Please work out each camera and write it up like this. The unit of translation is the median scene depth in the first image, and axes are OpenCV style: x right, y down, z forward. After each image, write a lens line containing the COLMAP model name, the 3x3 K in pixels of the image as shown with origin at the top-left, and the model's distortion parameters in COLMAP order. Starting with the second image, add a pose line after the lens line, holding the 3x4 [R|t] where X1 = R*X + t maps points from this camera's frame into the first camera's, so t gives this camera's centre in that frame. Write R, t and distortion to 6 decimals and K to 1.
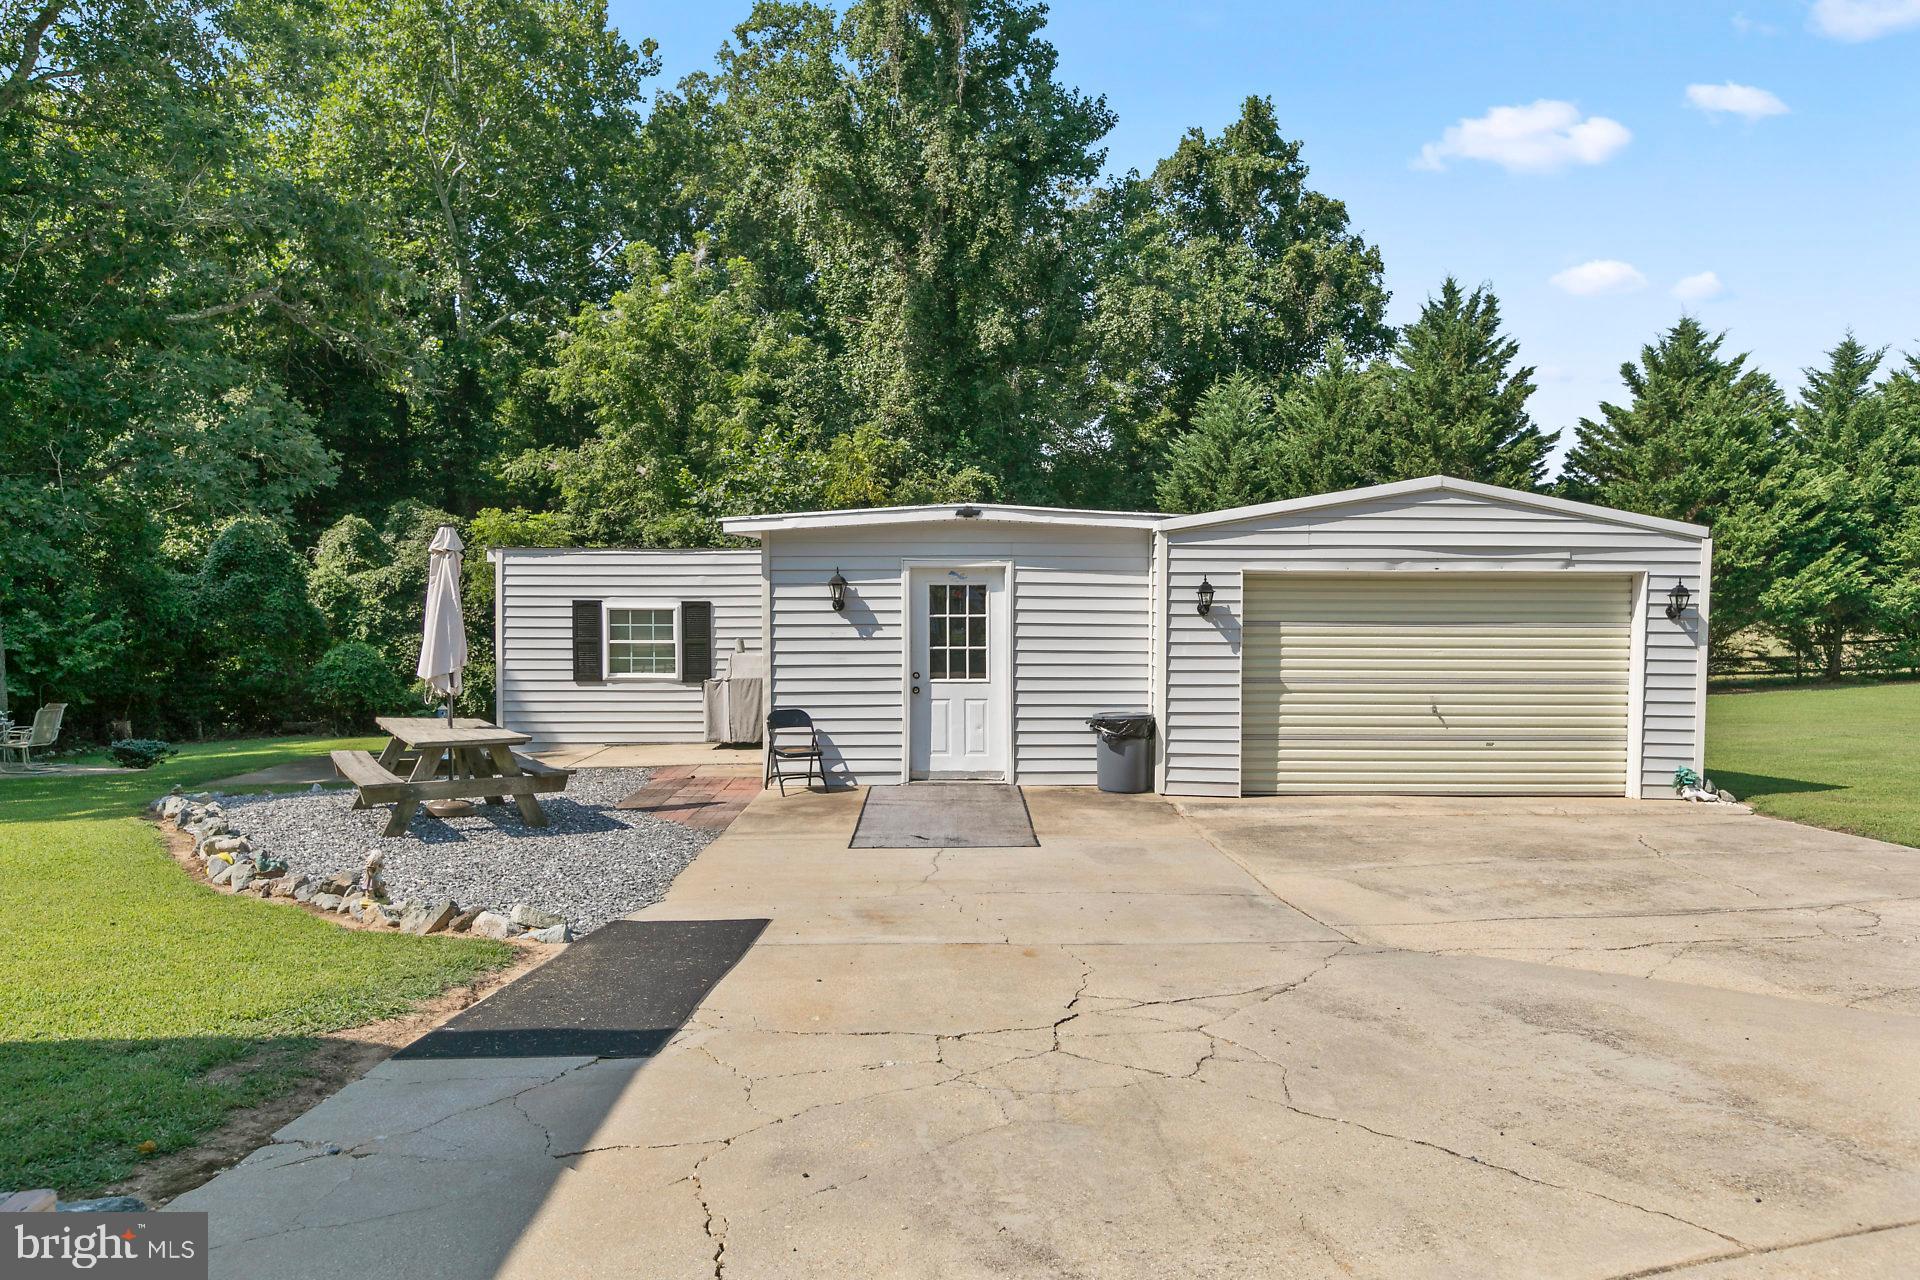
lens RADIAL K [[1372.1, 0, 961.0], [0, 1372.1, 636.0], [0, 0, 1]] dist [0.002214, 0.000988]
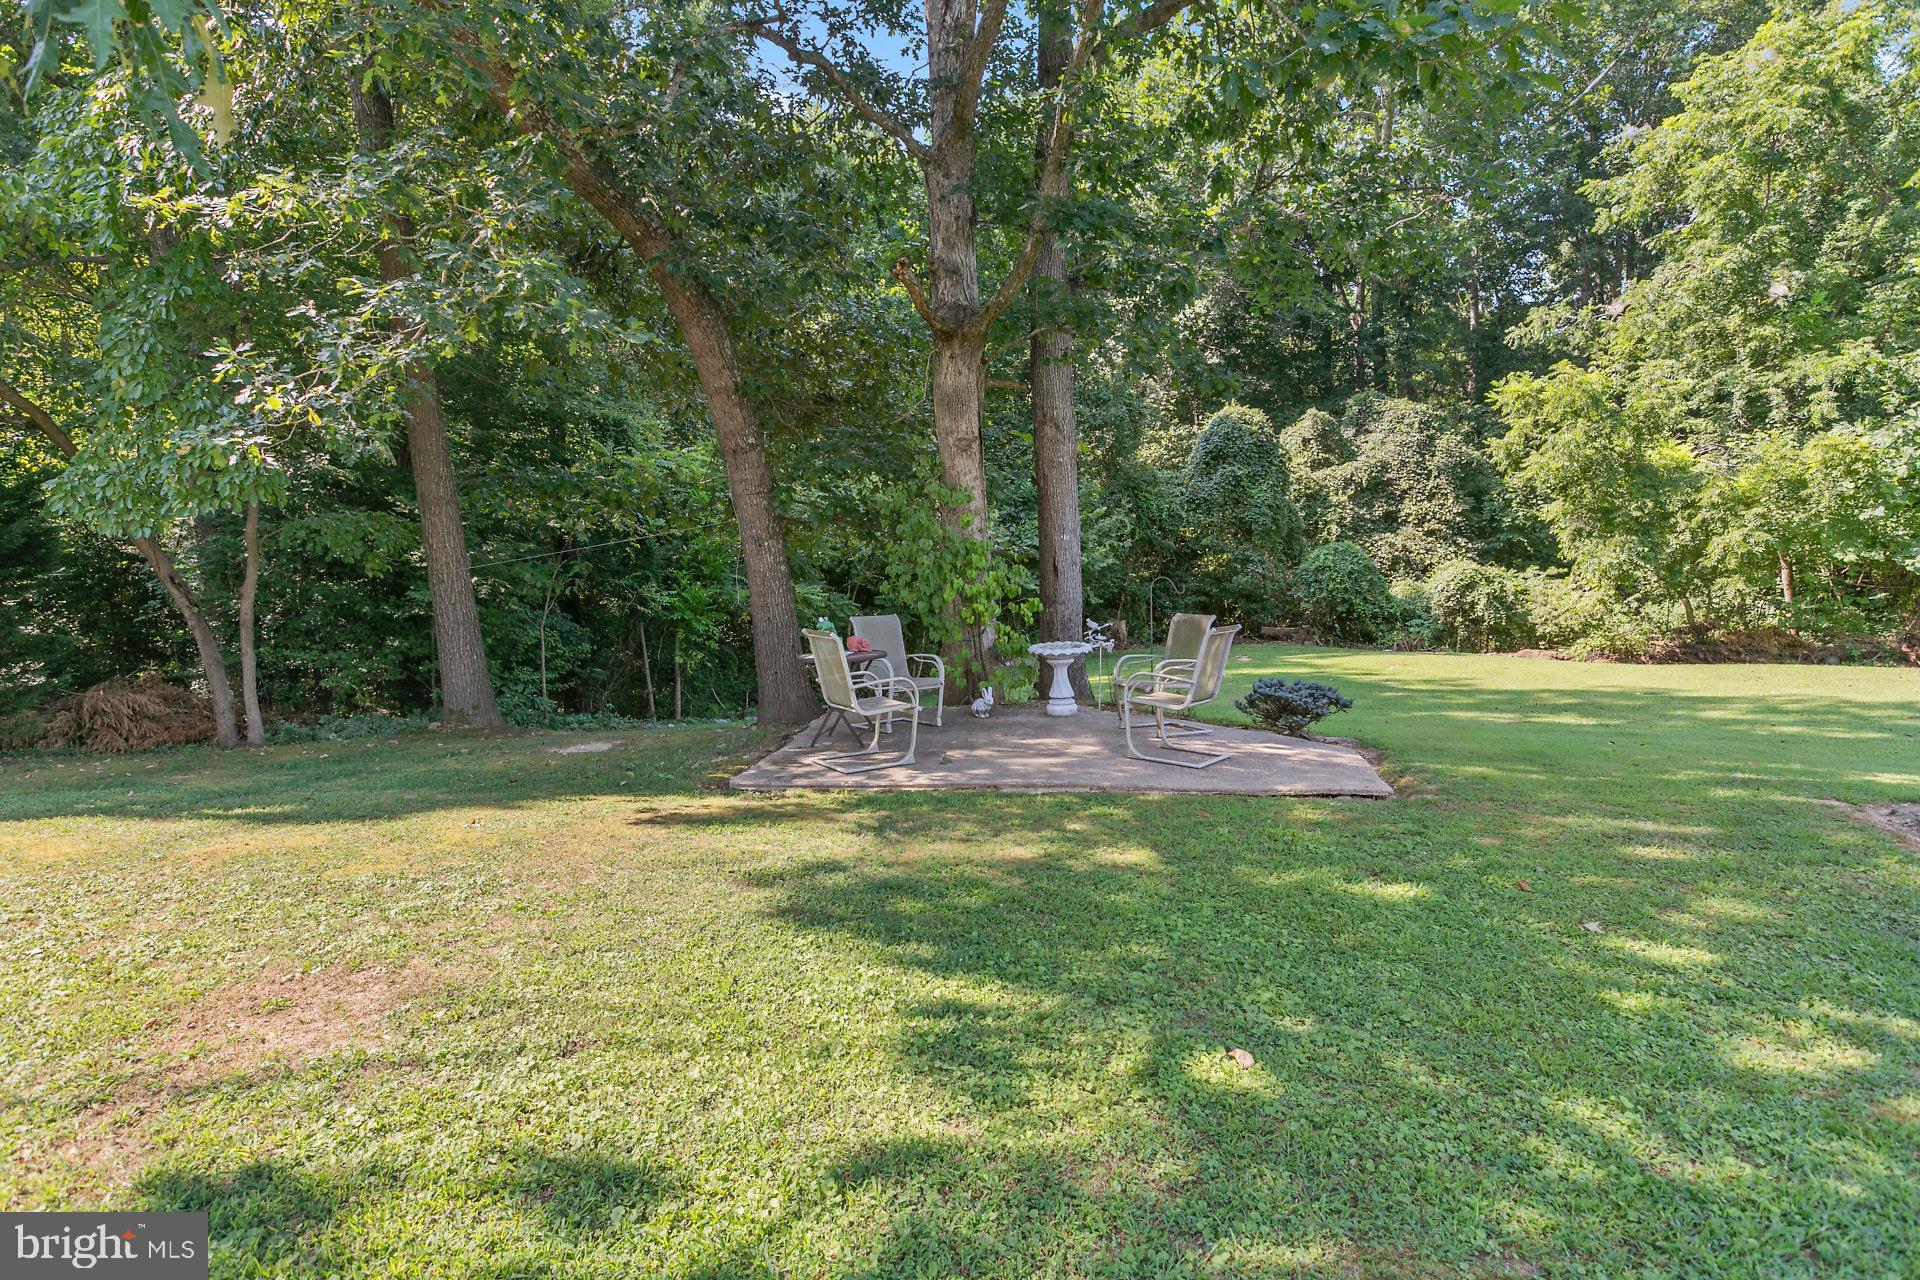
lens RADIAL K [[1051.1, 0, 960.2], [0, 1051.1, 640.2], [0, 0, 1]] dist [-0.000422, -0.000122]
pose [[0.806916, 0.049944, -0.588551, -0.235293], [0.000154, 0.996401, 0.084764, 0.011020], [0.590666, -0.068488, 0.804004, 0.298337]]
